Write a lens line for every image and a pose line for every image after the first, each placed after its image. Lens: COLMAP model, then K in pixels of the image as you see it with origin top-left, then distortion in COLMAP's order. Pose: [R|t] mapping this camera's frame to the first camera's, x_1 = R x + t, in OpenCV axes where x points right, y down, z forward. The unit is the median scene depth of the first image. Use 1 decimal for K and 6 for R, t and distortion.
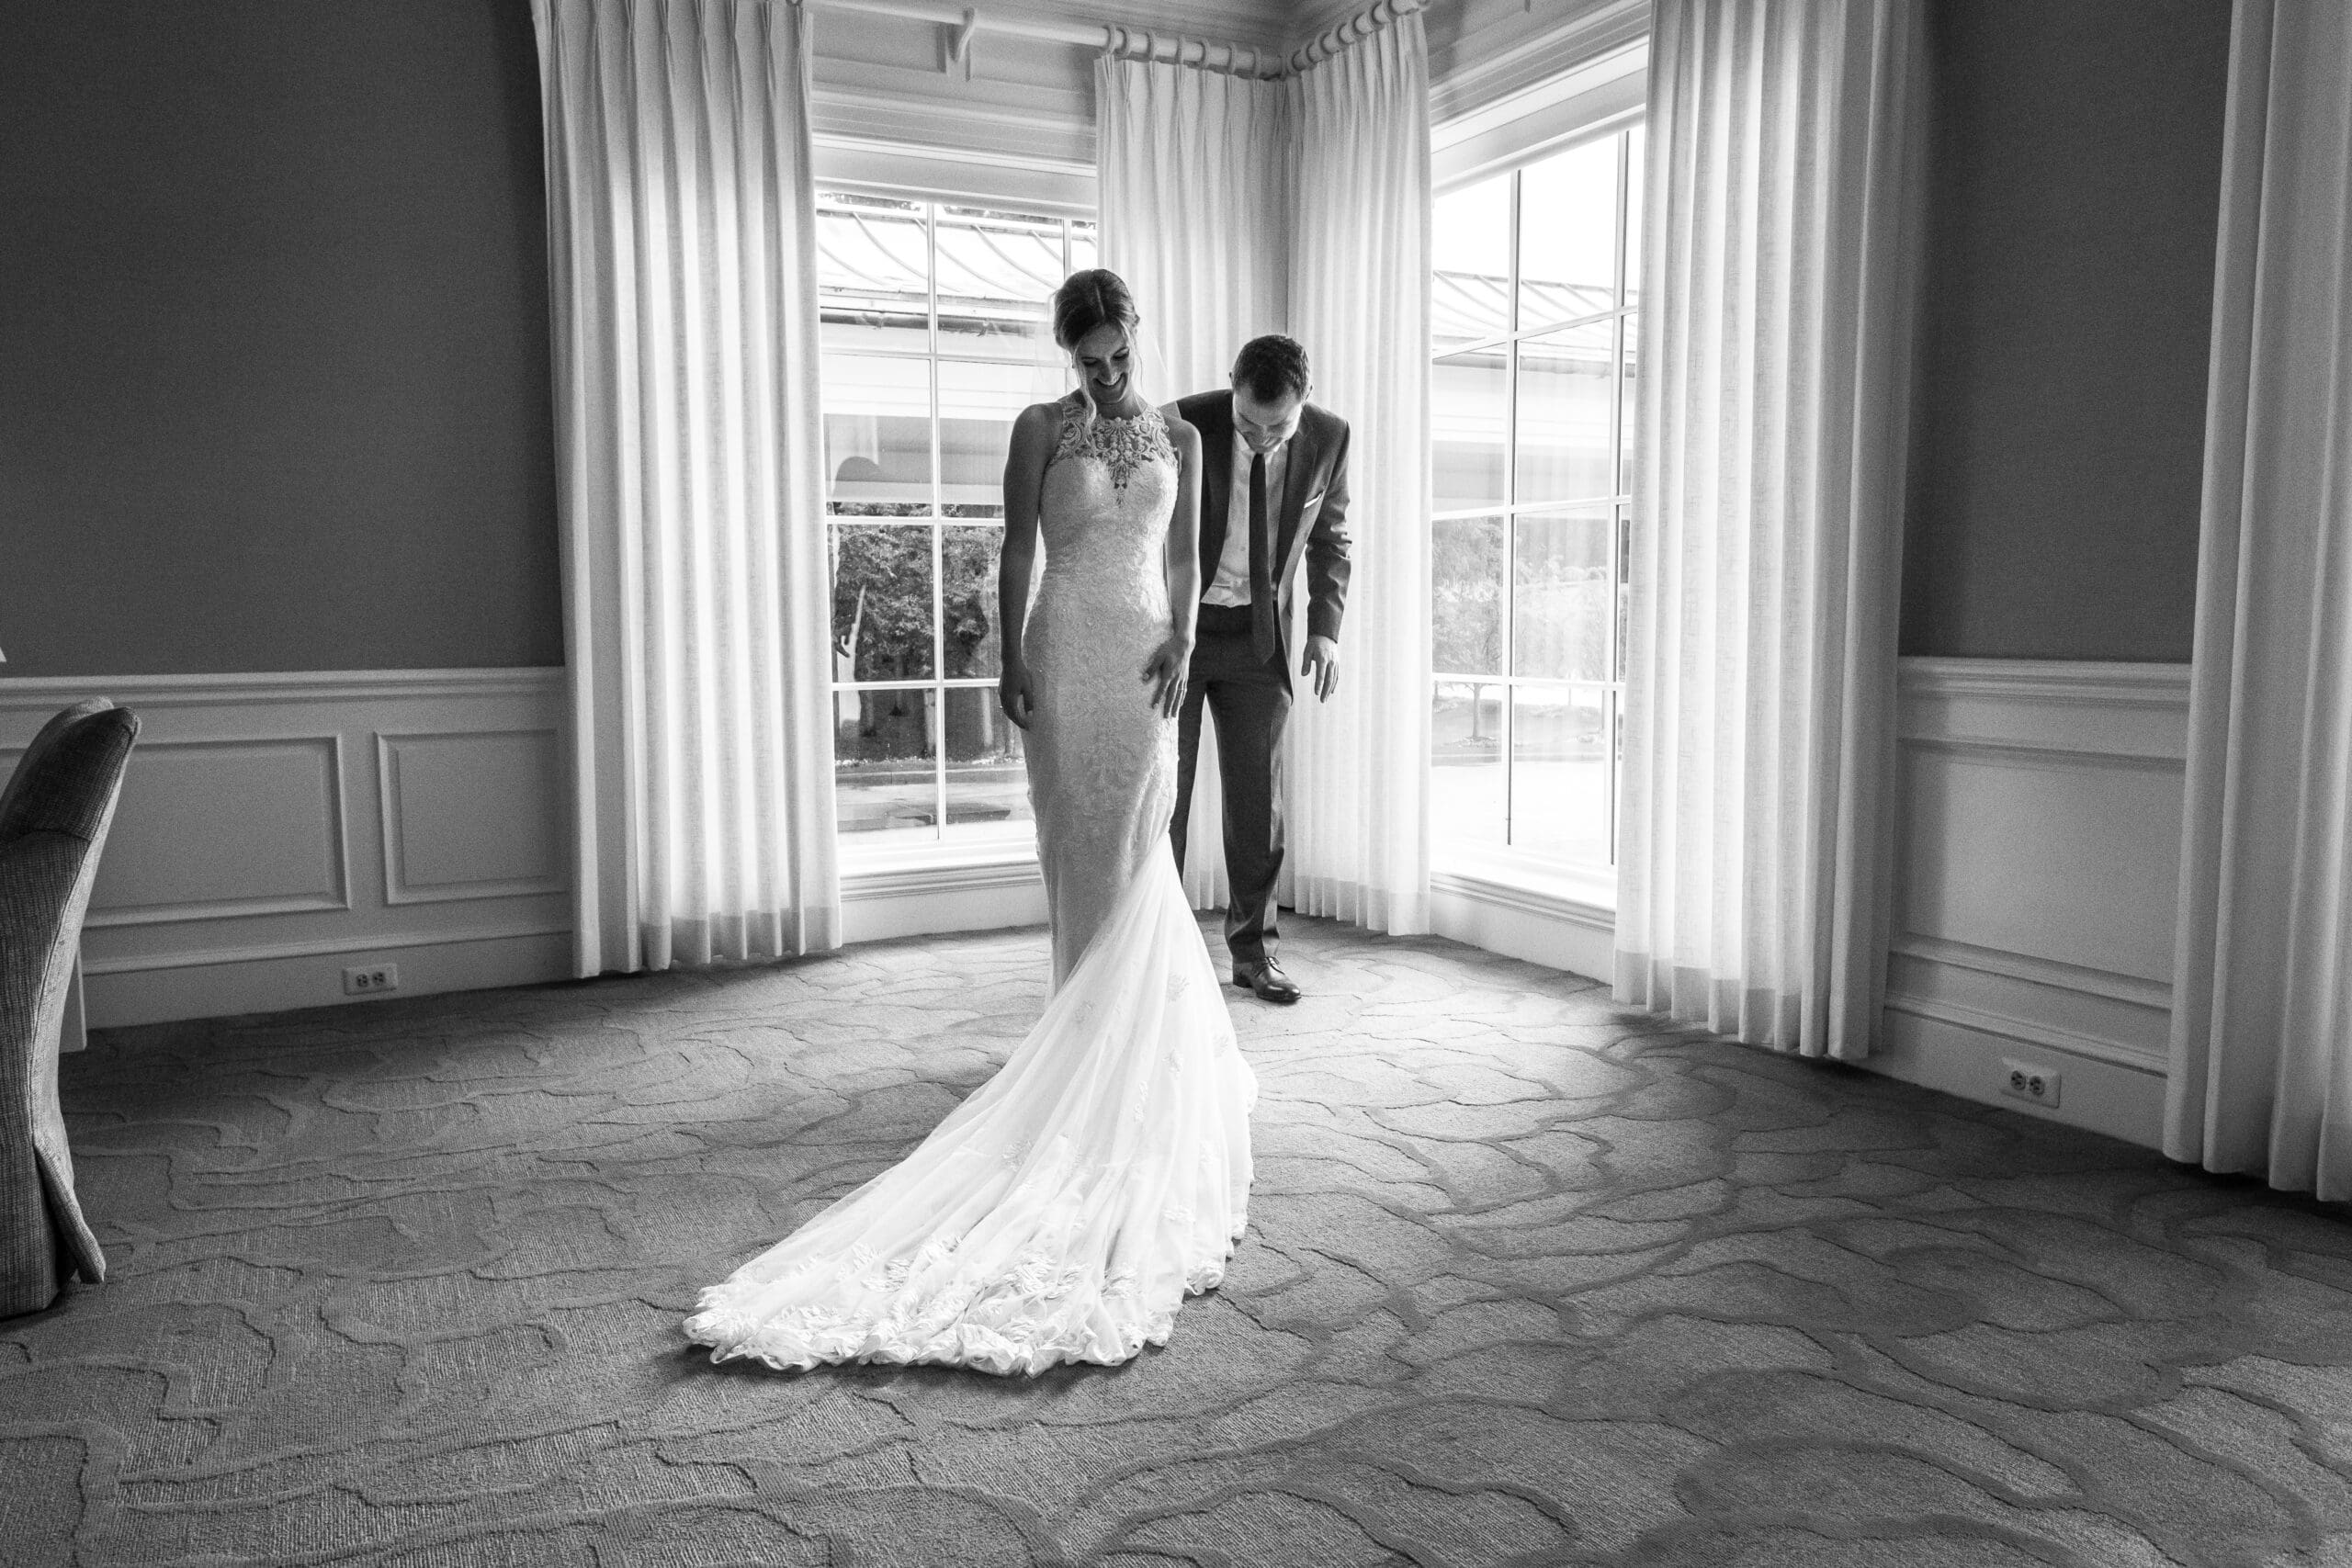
lens RADIAL K [[1700.8, 0, 1149.6], [0, 1700.8, 777.1], [0, 0, 1]] dist [-0.007474, -0.000788]
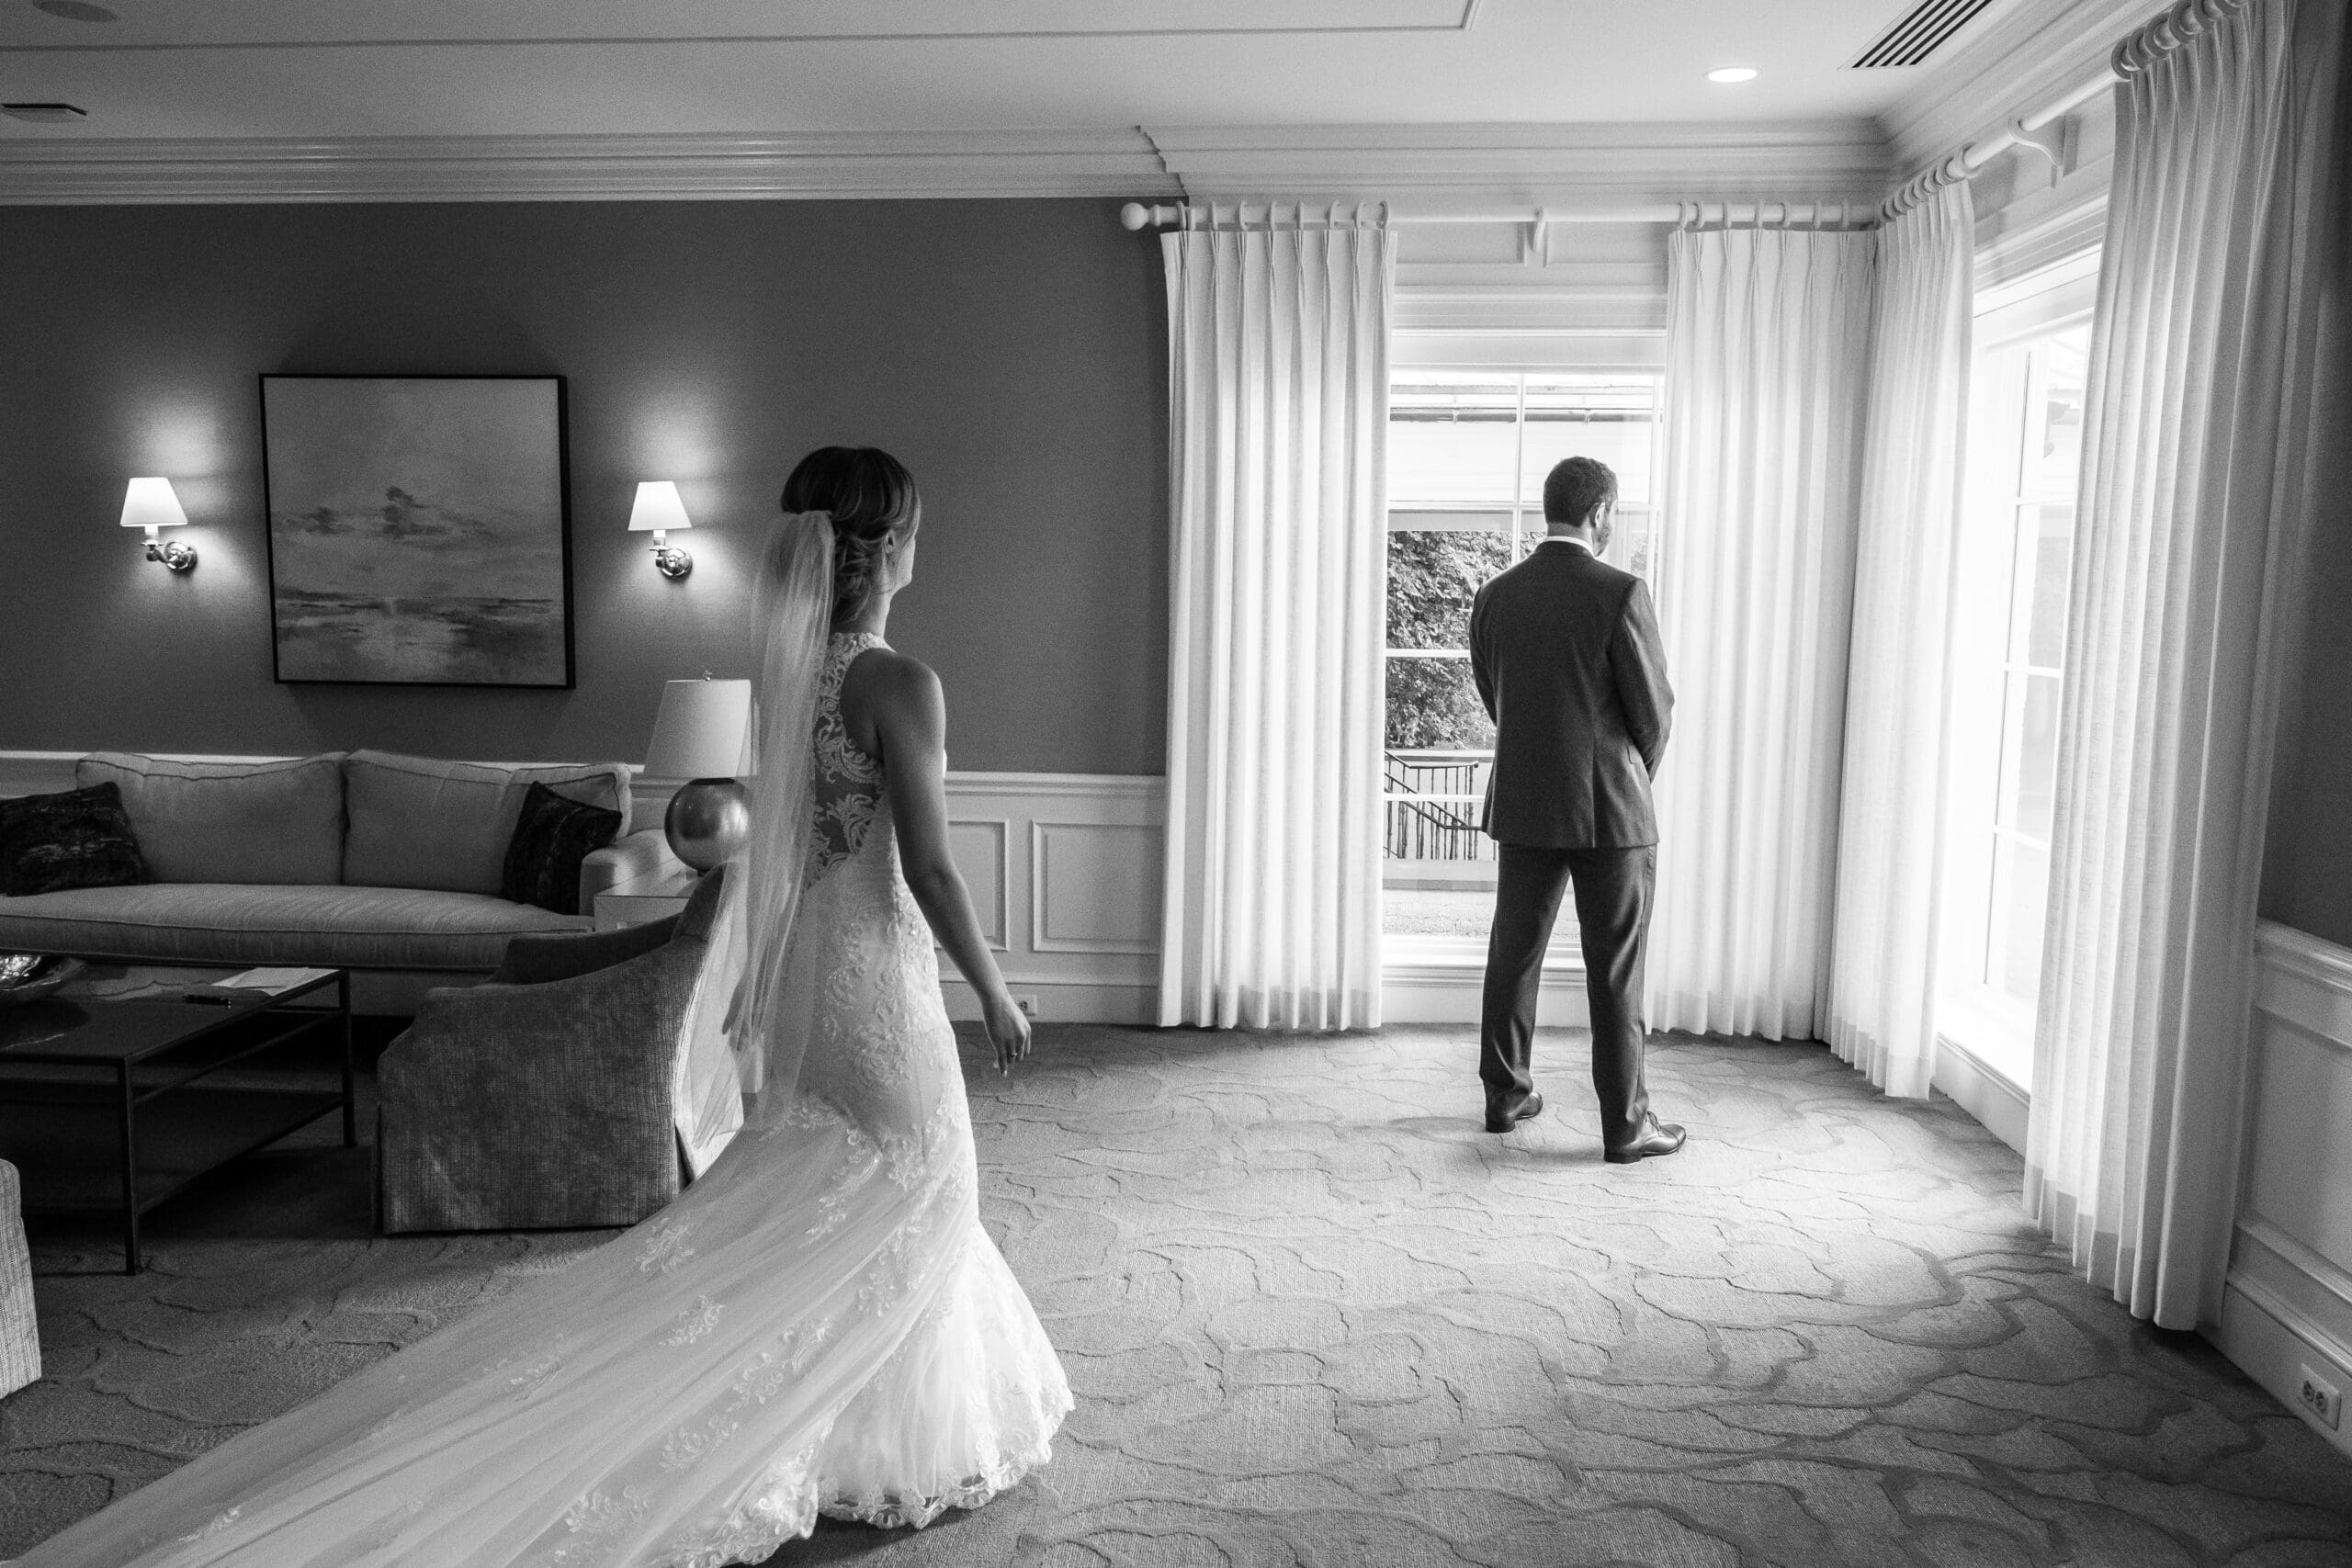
lens RADIAL K [[1755.8, 0, 1165.2], [0, 1755.8, 781.7], [0, 0, 1]] dist [-0.014479, 0.006639]
pose [[0.860848, 0.077439, -0.502935, 0.378988], [-0.067782, 0.996995, 0.037491, -0.137169], [0.504327, 0.001816, 0.863511, -0.148216]]
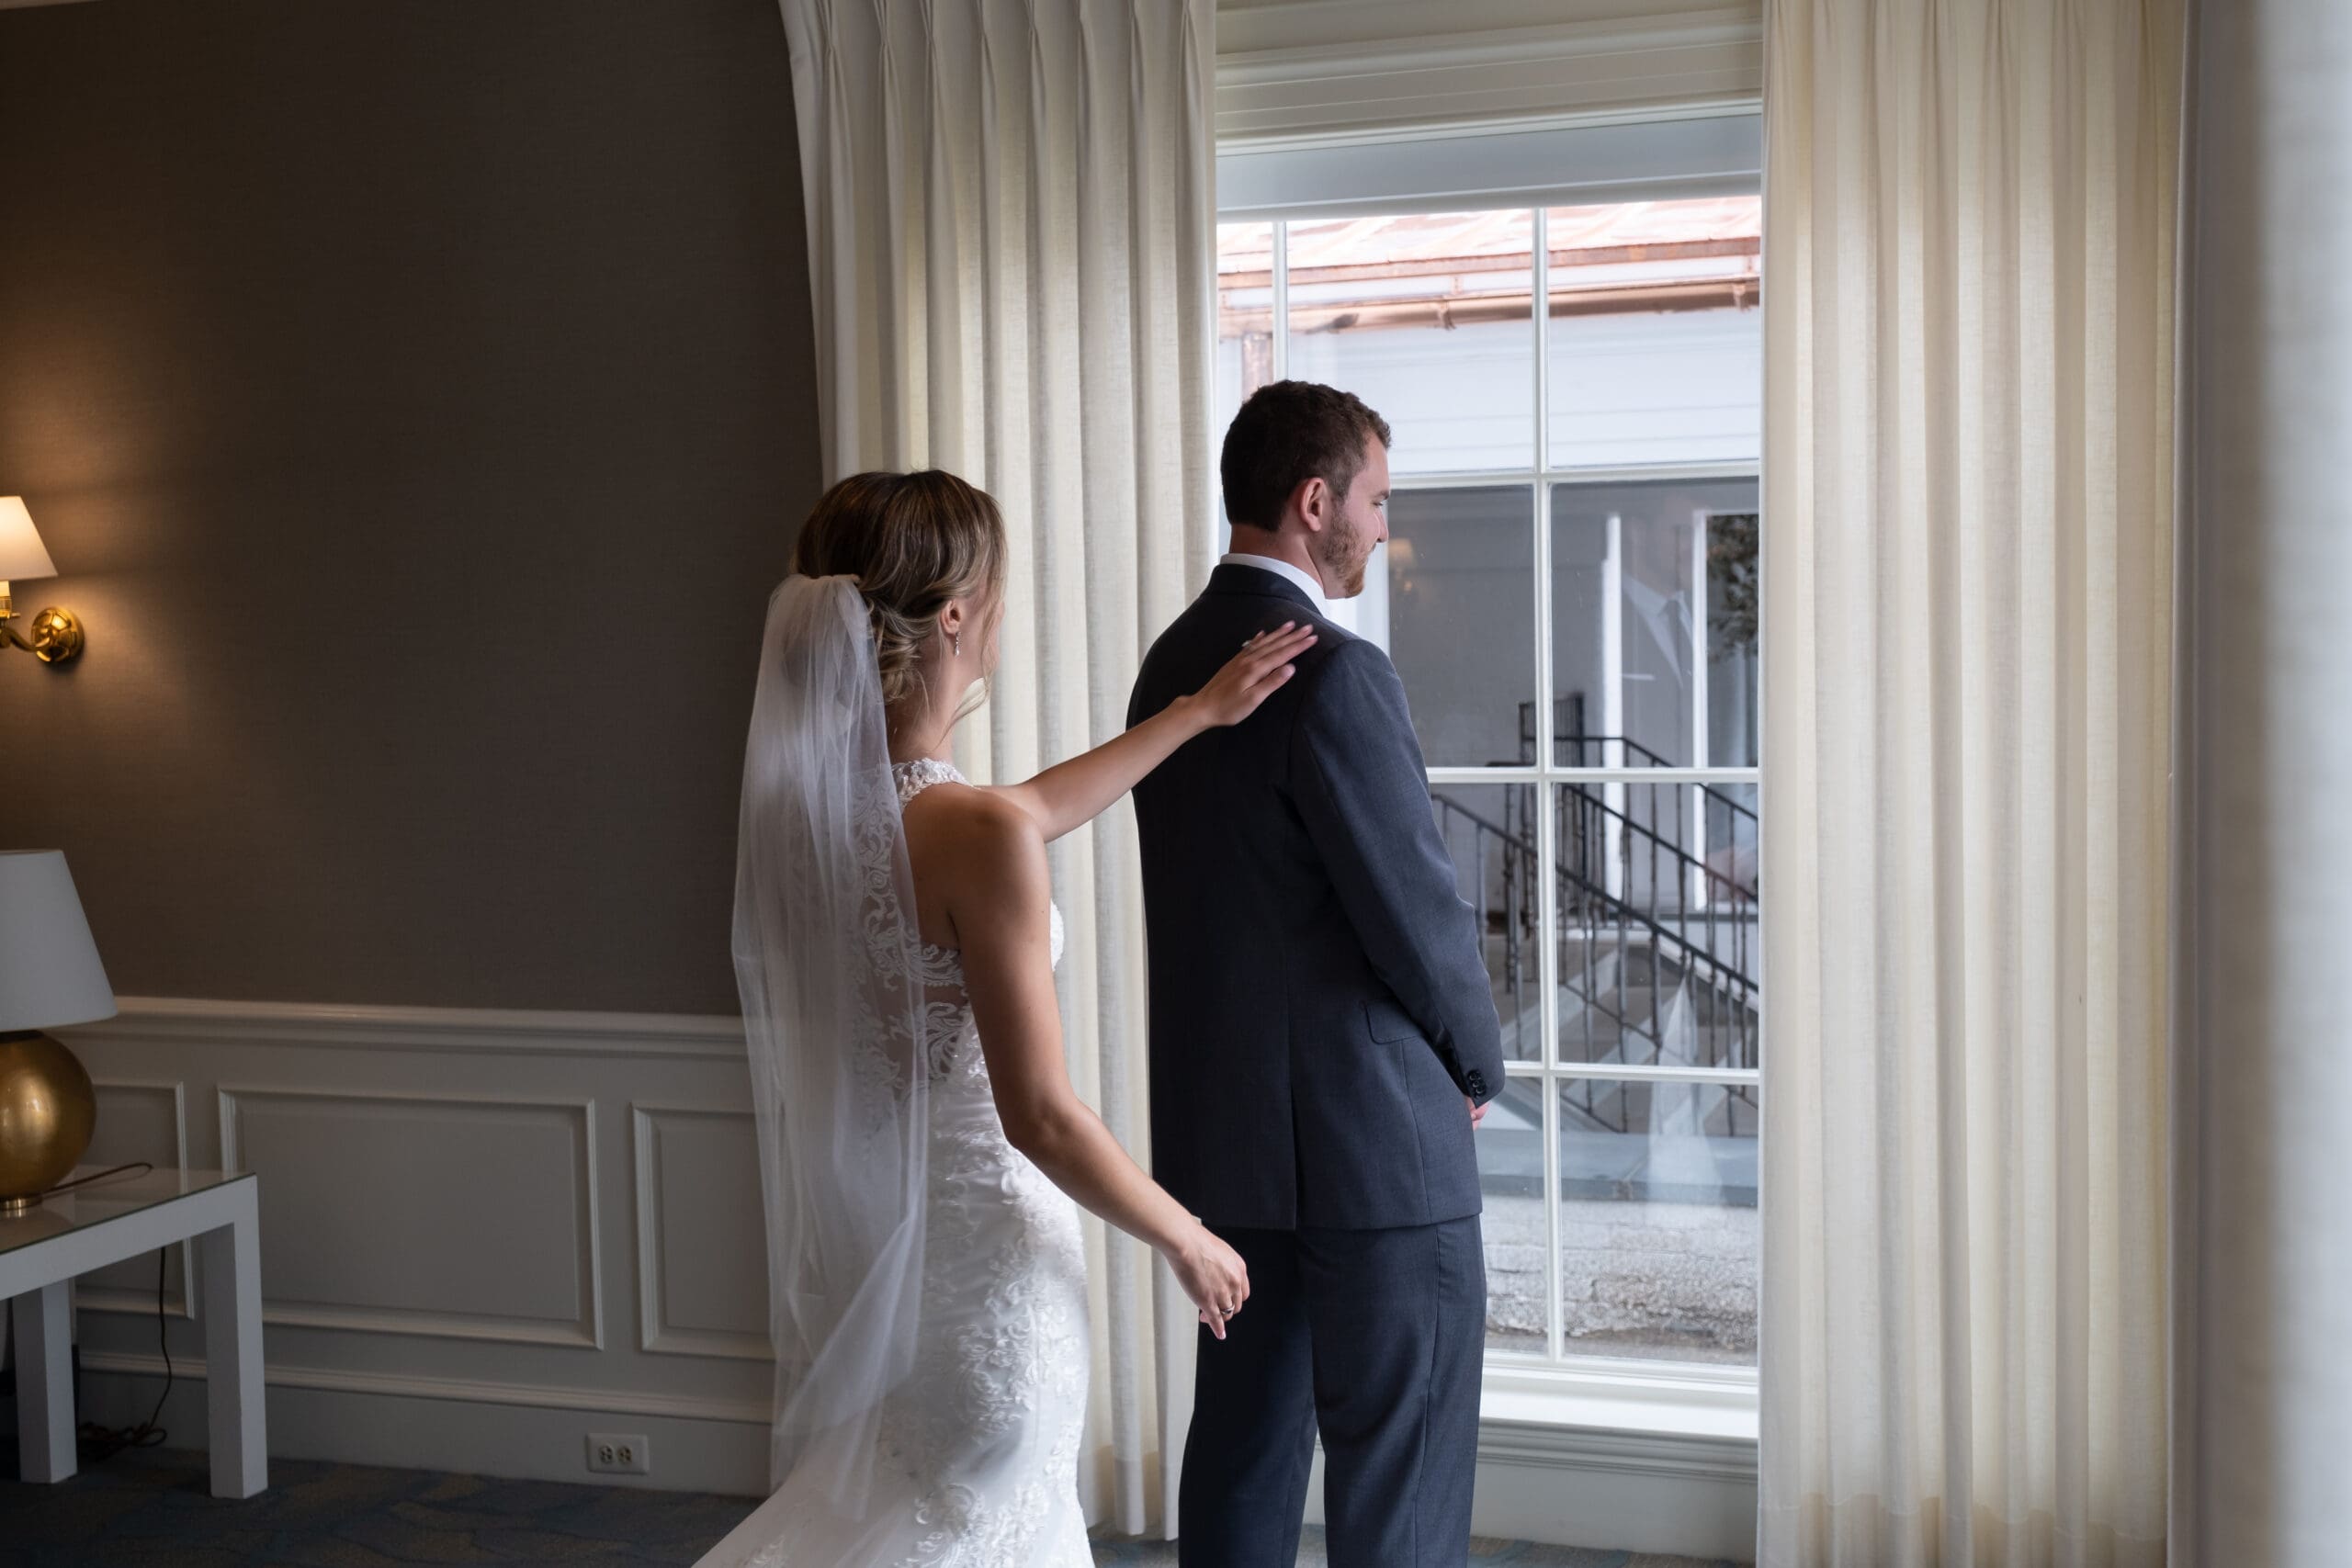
lens RADIAL K [[2869.4, 0, 1176.0], [0, 2869.4, 784.0], [0, 0, 1]] dist [0.021626, 0.014927]
pose [[0.700230, 0.040277, -0.712780, 0.645959], [-0.054156, 0.998527, 0.003221, -0.208578], [0.711860, 0.036346, 0.701380, 0.391507]]
